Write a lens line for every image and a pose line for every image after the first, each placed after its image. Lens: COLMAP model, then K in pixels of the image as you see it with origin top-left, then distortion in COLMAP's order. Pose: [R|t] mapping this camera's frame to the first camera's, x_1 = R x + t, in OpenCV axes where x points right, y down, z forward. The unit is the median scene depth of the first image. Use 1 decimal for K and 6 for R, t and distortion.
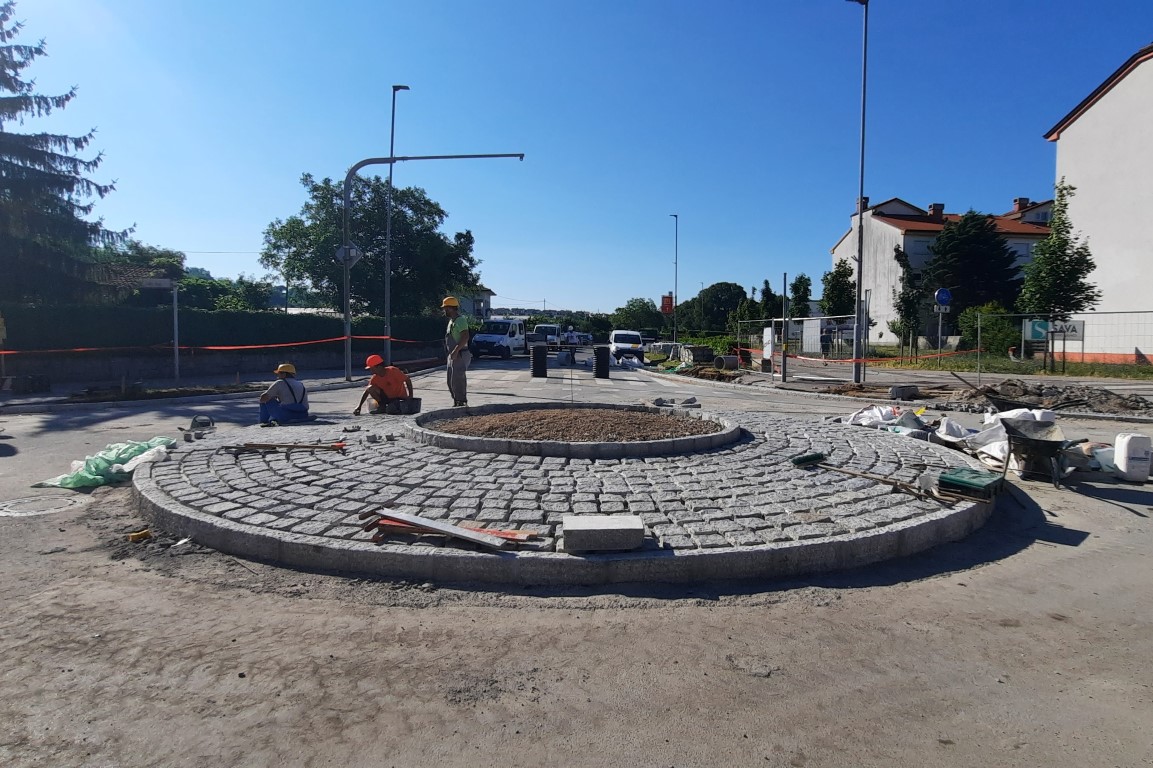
lens RADIAL K [[742.8, 0, 635.1], [0, 742.8, 364.8], [0, 0, 1]] dist [-0.012634, 0.005137]
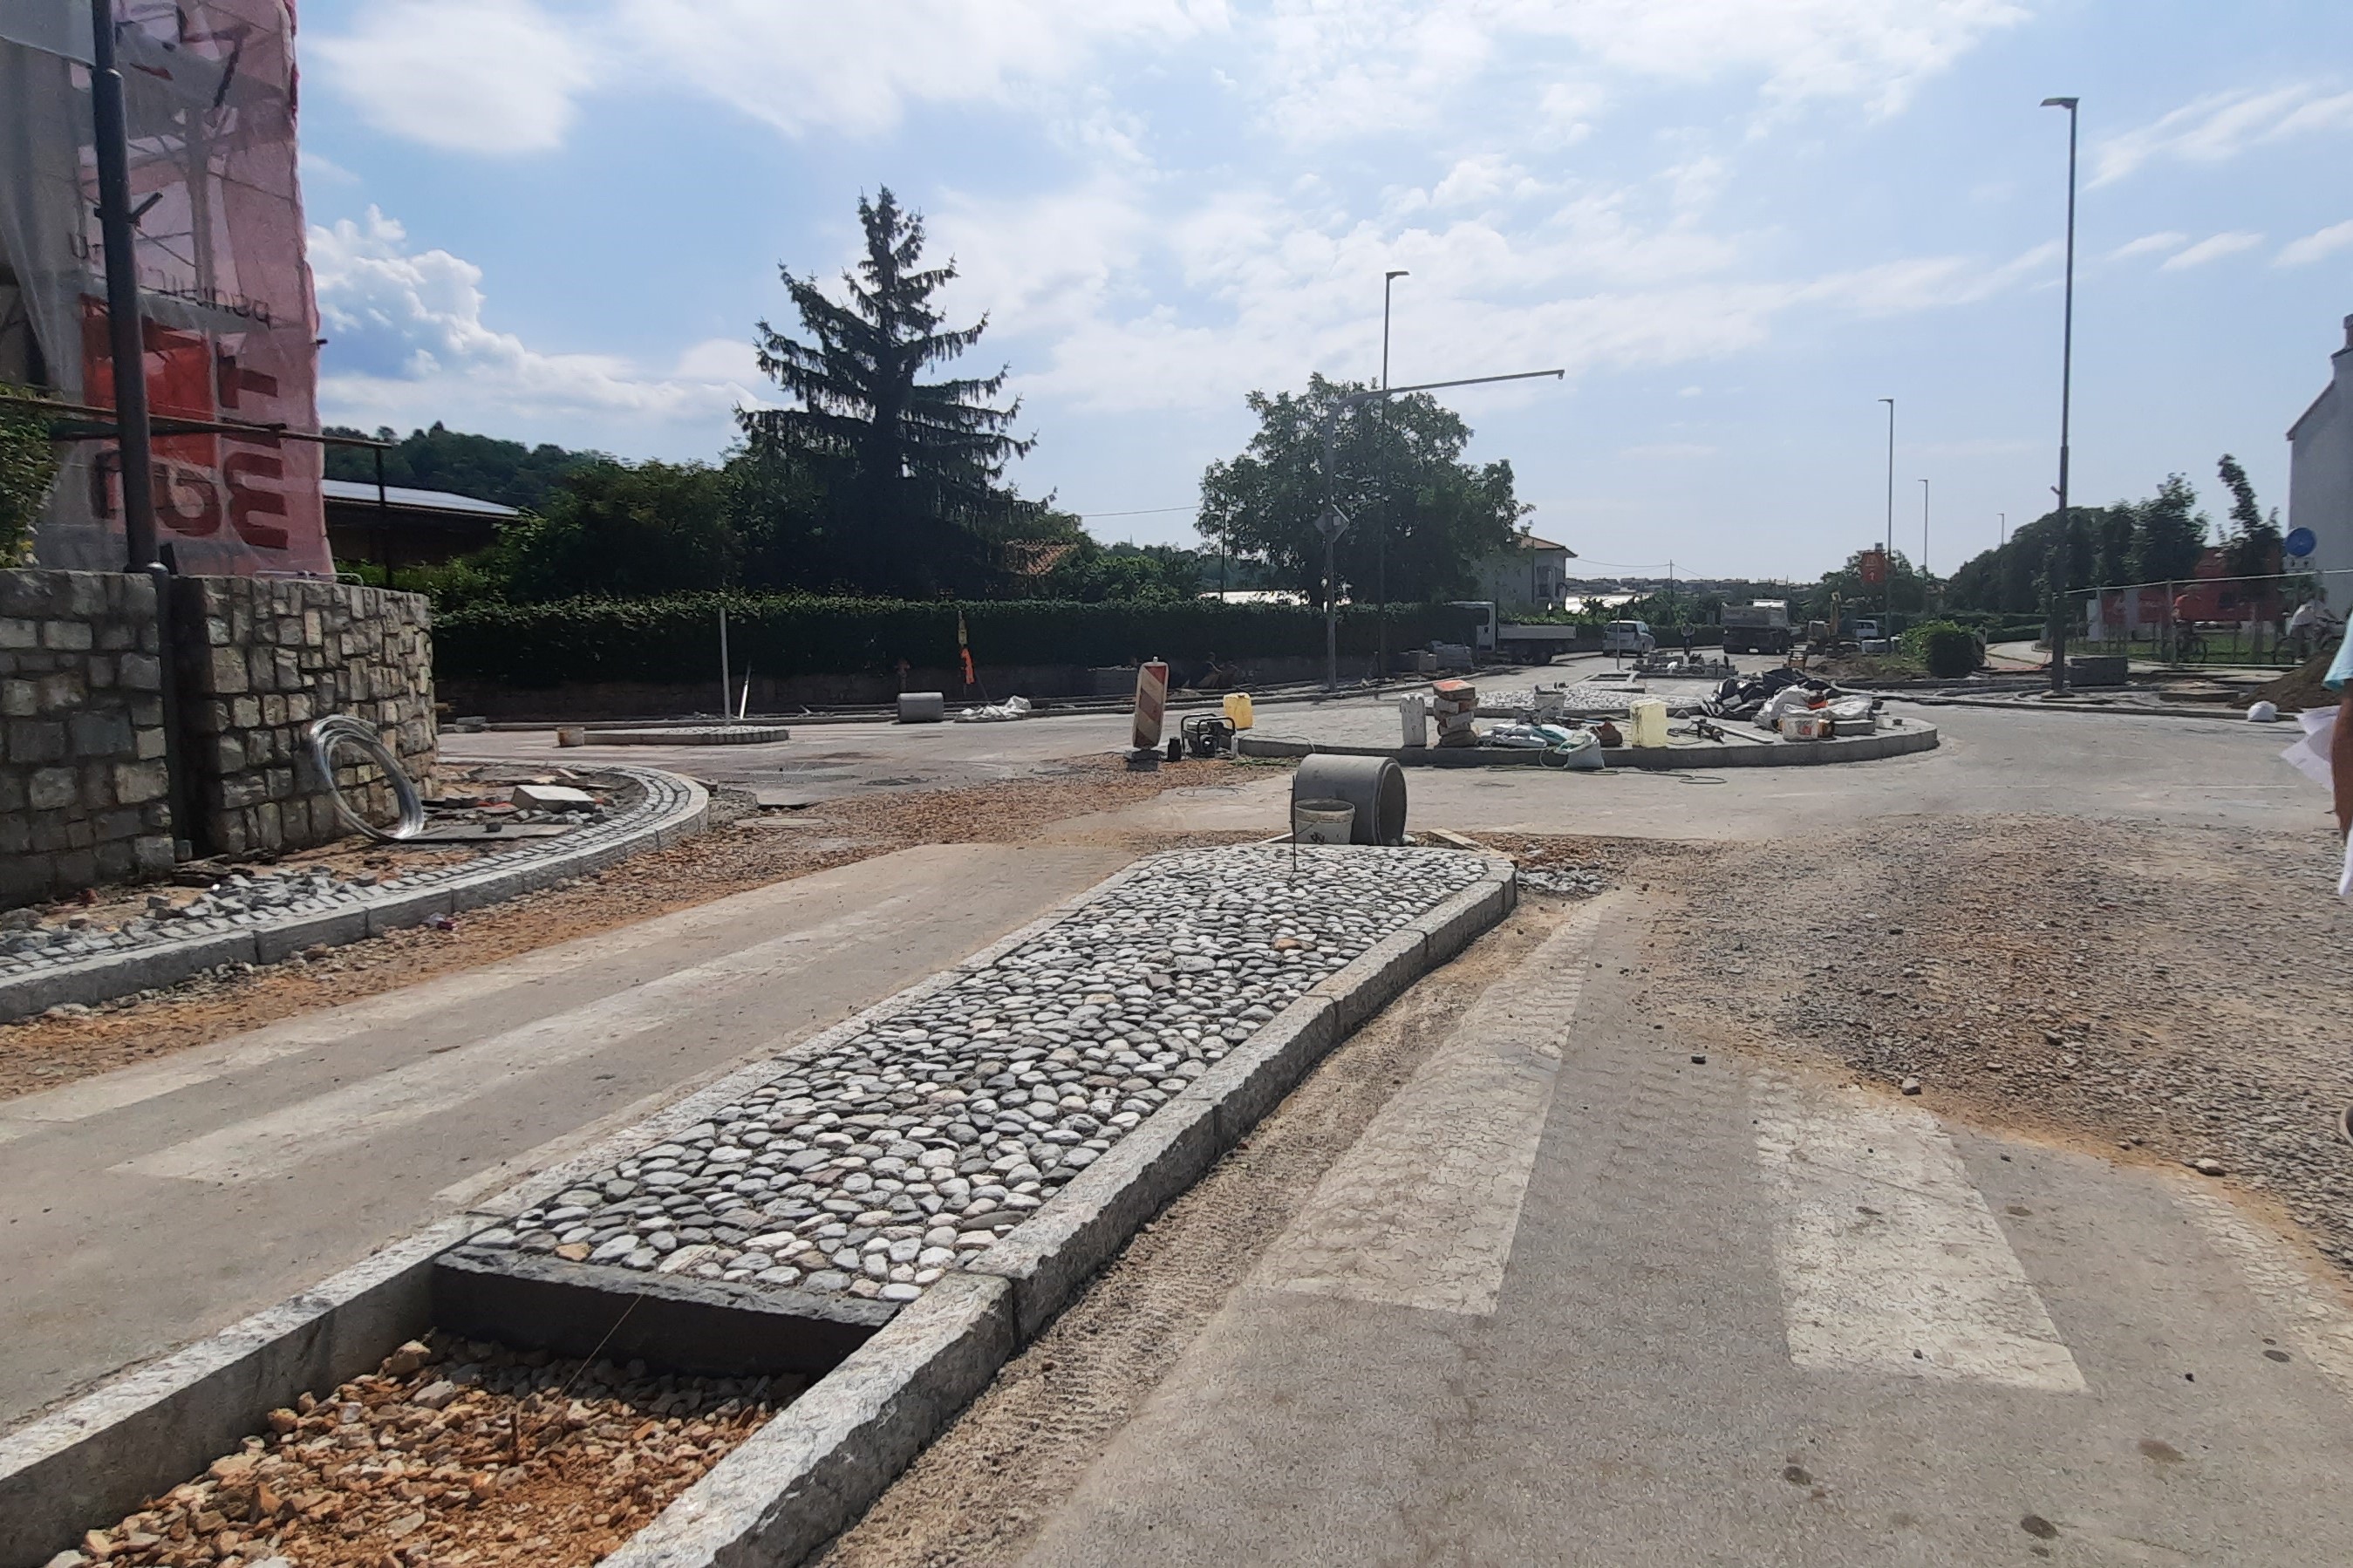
lens RADIAL K [[1515.9, 0, 1296.1], [0, 1515.9, 744.9], [0, 0, 1]] dist [-0.012634, 0.005137]
pose [[0.930217, 0.003345, -0.366995, 0.073758], [0.008394, 0.999503, 0.030384, 0.014641], [0.366914, -0.031345, 0.929727, -0.230297]]
